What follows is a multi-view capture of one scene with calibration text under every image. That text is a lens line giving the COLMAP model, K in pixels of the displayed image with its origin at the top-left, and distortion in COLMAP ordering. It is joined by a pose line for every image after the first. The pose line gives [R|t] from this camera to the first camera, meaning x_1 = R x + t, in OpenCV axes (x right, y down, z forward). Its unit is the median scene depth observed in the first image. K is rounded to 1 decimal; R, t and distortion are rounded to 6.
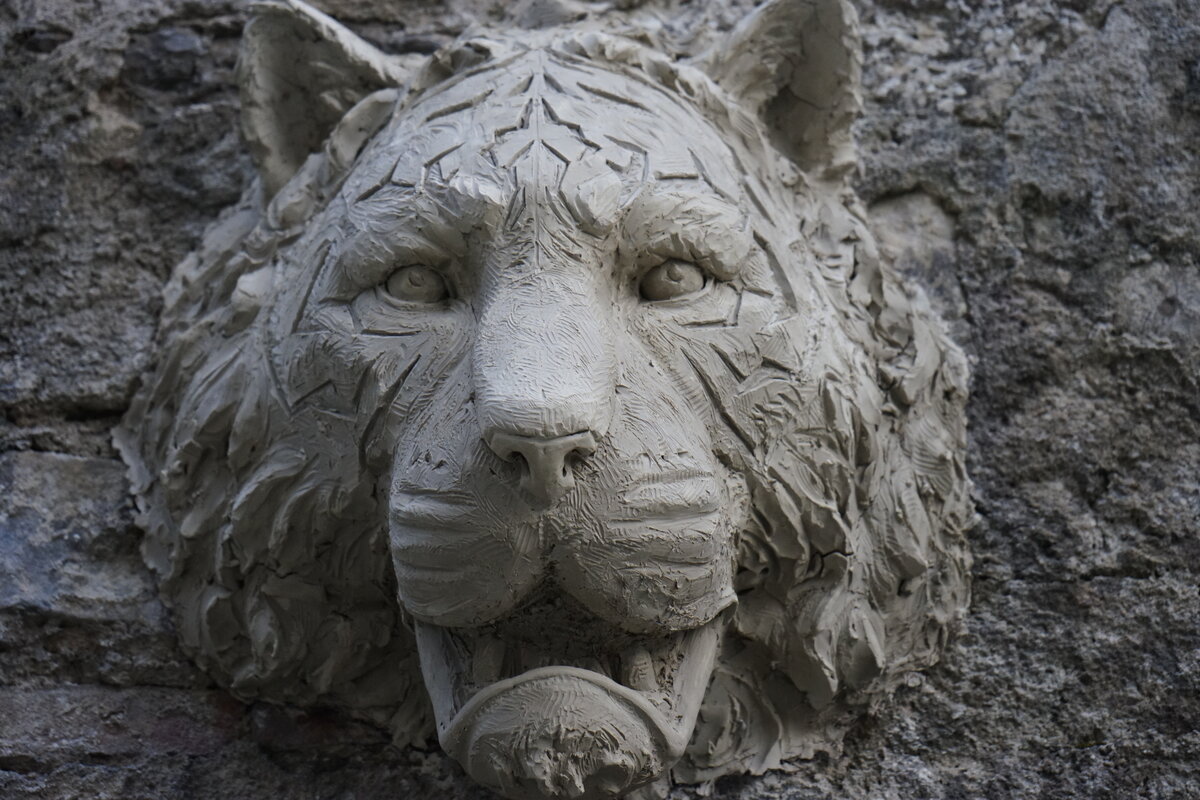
lens RADIAL K [[2465.3, 0, 599.4], [0, 2465.3, 399.0], [0, 0, 1]] dist [-0.072306, 0.585348]
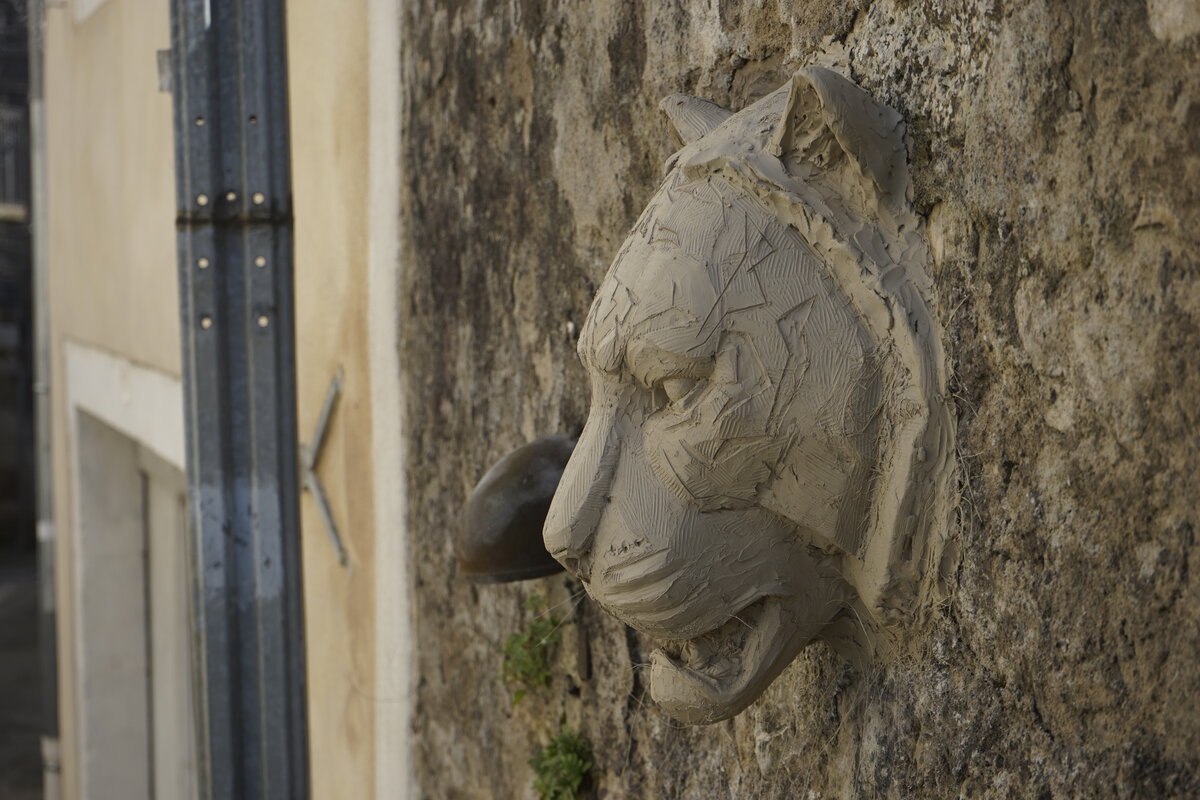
lens RADIAL K [[2465.3, 0, 599.4], [0, 2465.3, 399.0], [0, 0, 1]] dist [-0.072306, 0.585348]
pose [[0.325185, 0.068986, -0.943131, 1.291473], [0.421315, 0.882313, 0.209804, -0.342119], [0.846610, -0.465580, 0.257850, 0.524811]]
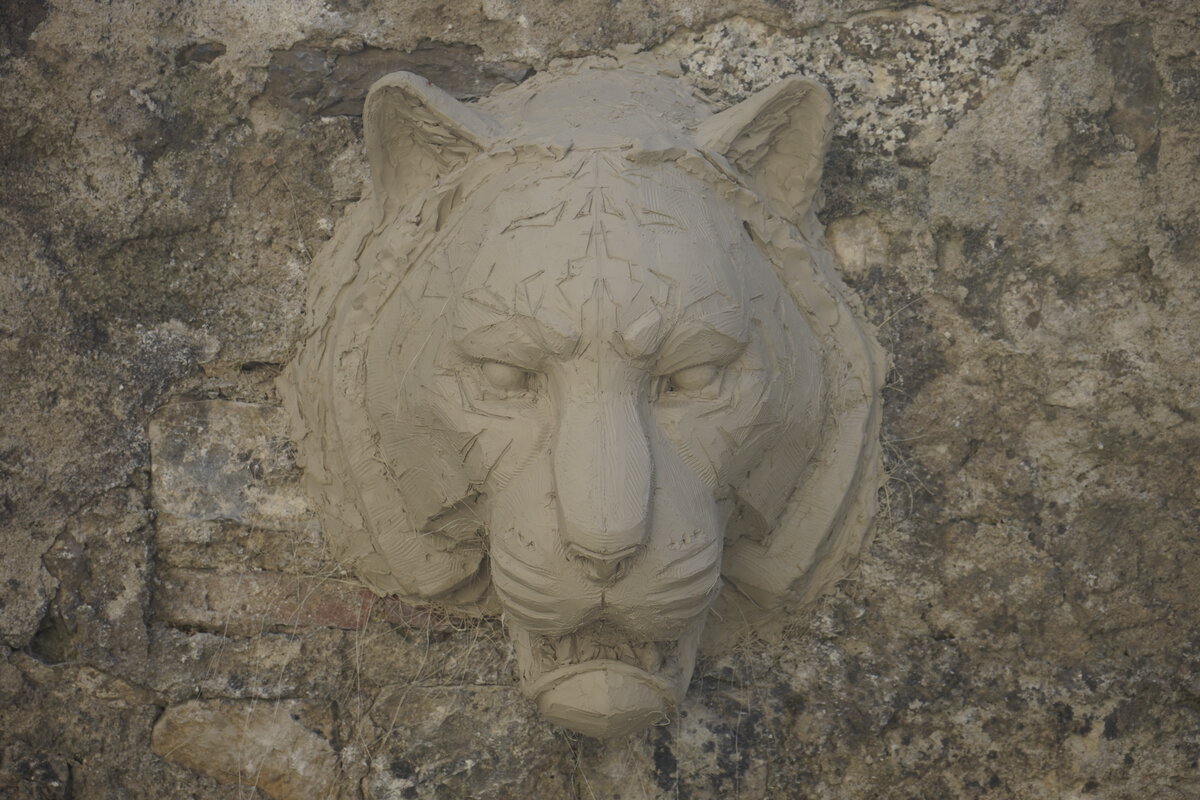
lens RADIAL K [[2438.8, 0, 597.7], [0, 2438.8, 396.8], [0, 0, 1]] dist [-0.055655, 0.318532]
pose [[0.998233, 0.023250, 0.054677, -0.093150], [-0.043469, 0.913145, 0.405310, -0.560781], [-0.040504, -0.406971, 0.912543, -0.278812]]
